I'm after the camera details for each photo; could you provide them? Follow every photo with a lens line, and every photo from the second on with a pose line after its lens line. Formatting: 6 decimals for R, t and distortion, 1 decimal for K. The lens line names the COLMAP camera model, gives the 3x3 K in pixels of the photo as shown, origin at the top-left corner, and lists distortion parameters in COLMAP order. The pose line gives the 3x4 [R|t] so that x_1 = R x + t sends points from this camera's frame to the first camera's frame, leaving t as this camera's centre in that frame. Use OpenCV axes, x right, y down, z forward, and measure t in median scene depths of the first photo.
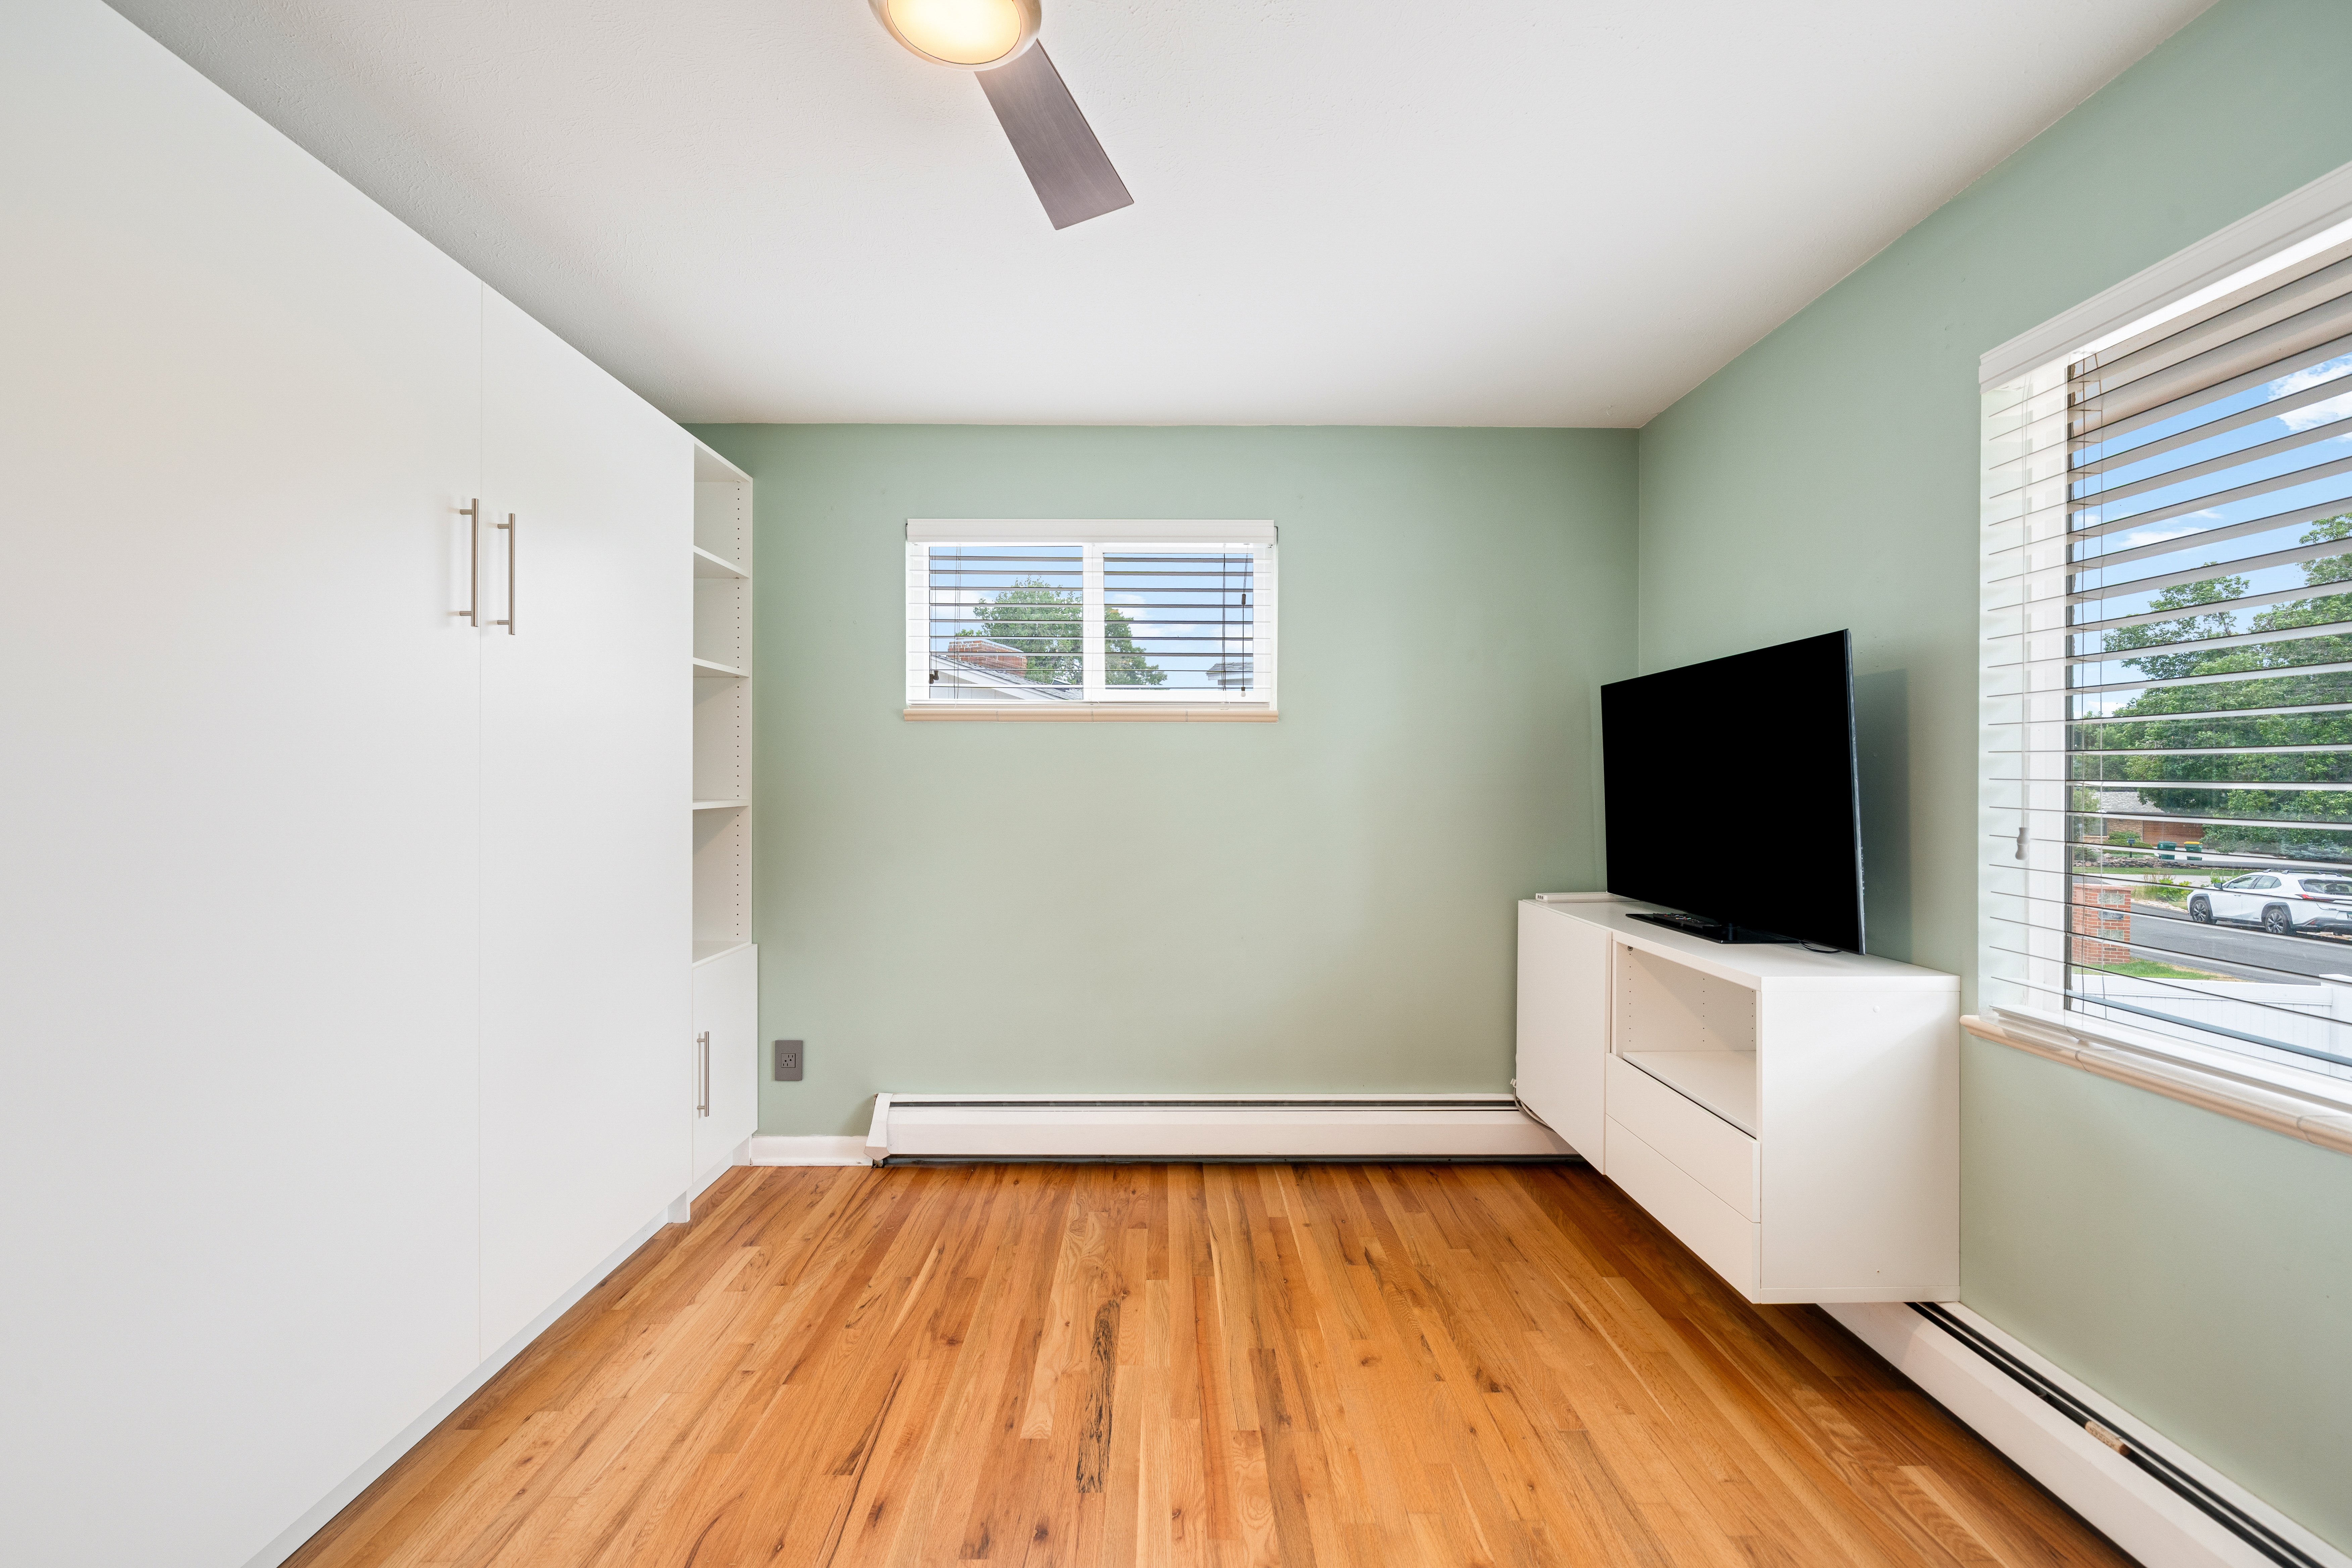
lens RADIAL K [[923.8, 0, 1176.0], [0, 923.8, 784.0], [0, 0, 1]] dist [-0.002316, -0.000300]
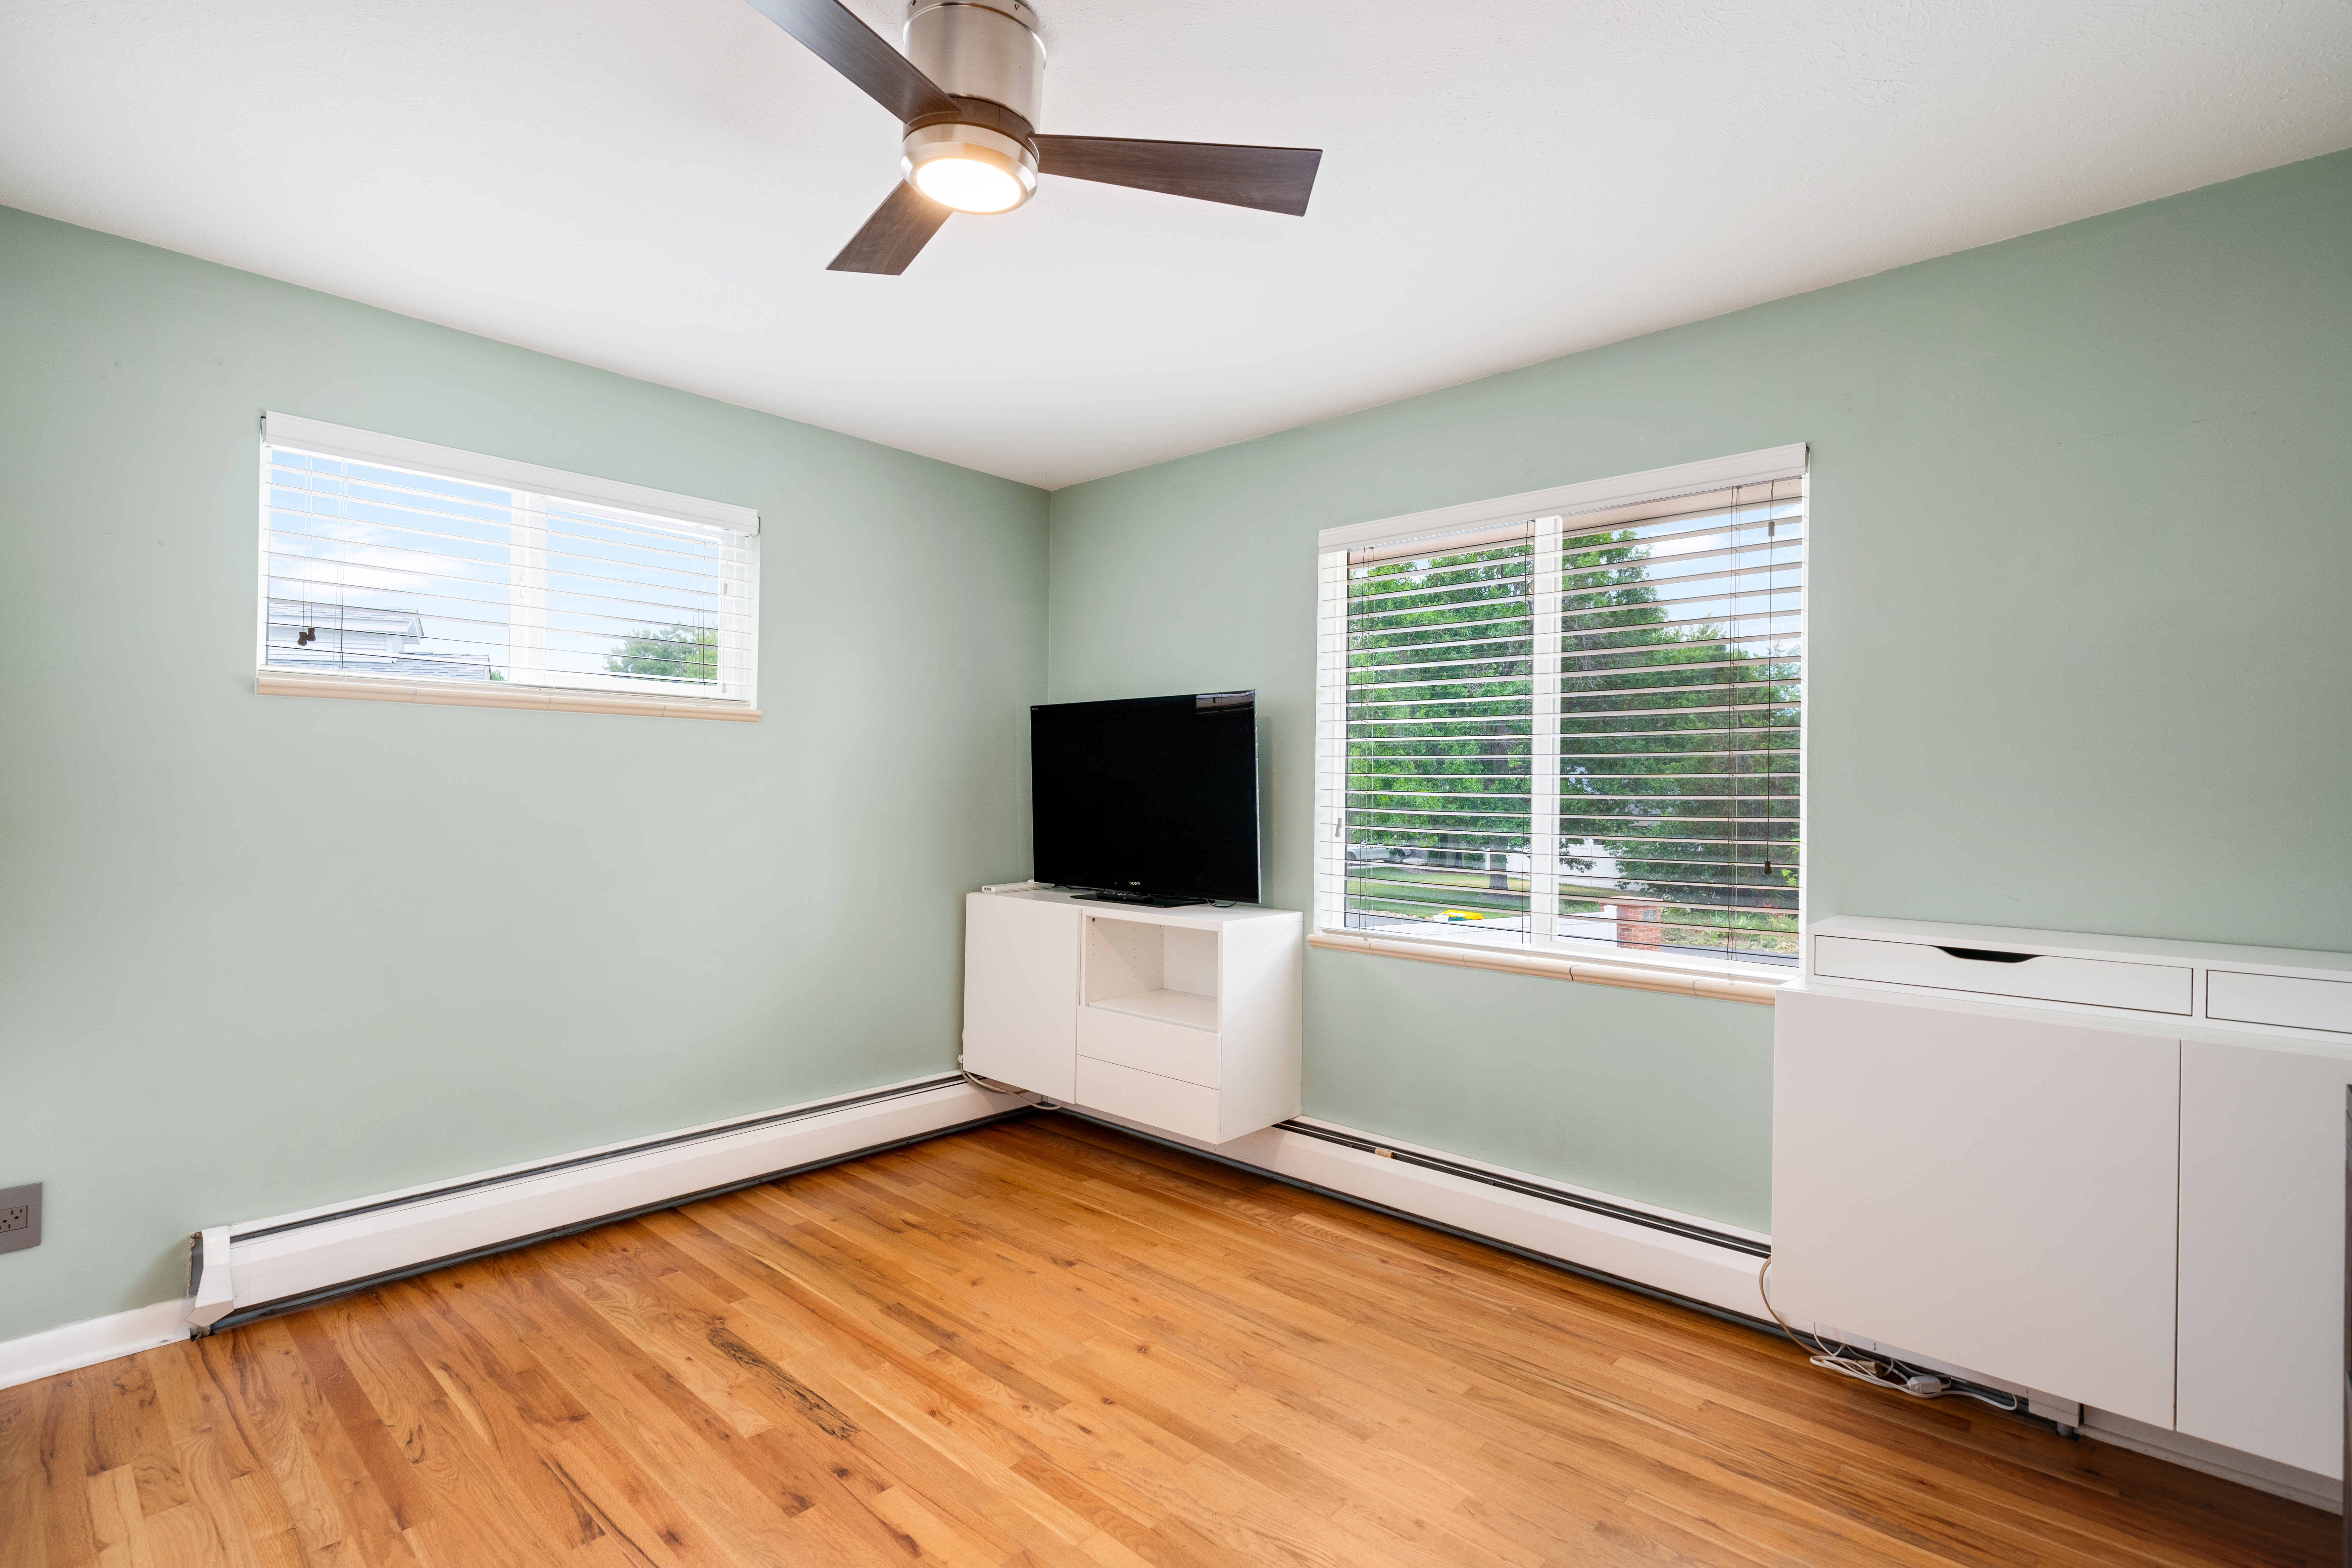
lens RADIAL K [[1104.3, 0, 1169.1], [0, 1104.3, 785.4], [0, 0, 1]] dist [0.002233, -0.000280]
pose [[0.688202, 0.009533, 0.725457, -0.581968], [-0.007832, 0.999953, -0.005710, 0.001898], [-0.725477, -0.001753, 0.688244, -0.126743]]
